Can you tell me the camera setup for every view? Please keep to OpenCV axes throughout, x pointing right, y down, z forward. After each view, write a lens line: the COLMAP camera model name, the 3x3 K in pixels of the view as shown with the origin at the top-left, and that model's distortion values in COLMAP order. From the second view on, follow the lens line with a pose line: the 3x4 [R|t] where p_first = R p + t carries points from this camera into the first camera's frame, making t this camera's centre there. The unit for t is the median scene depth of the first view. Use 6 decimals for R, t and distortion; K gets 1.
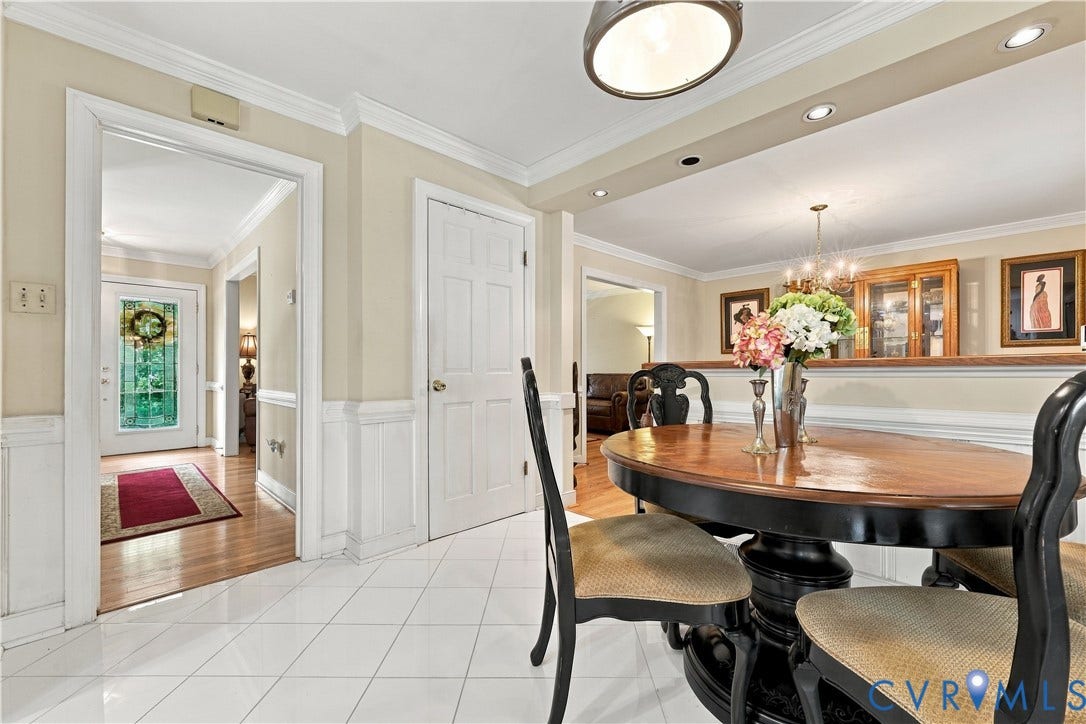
lens RADIAL K [[437.7, 0, 540.1], [0, 437.7, 366.9], [0, 0, 1]] dist [0.000402, 0.001160]
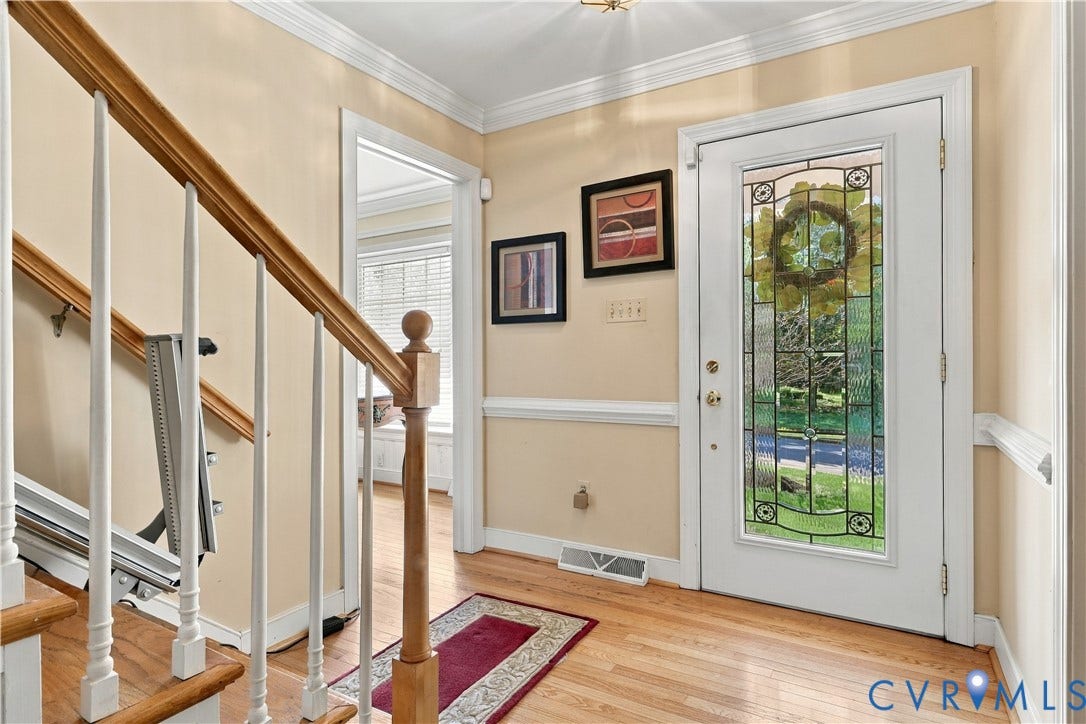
lens RADIAL K [[572.4, 0, 541.0], [0, 572.4, 357.0], [0, 0, 1]] dist [0.003321, -0.000993]
pose [[0.254754, -0.000325, -0.967006, -0.500987], [0.005184, 0.999986, 0.001029, -0.005003], [0.966992, -0.005275, 0.254752, 0.668268]]
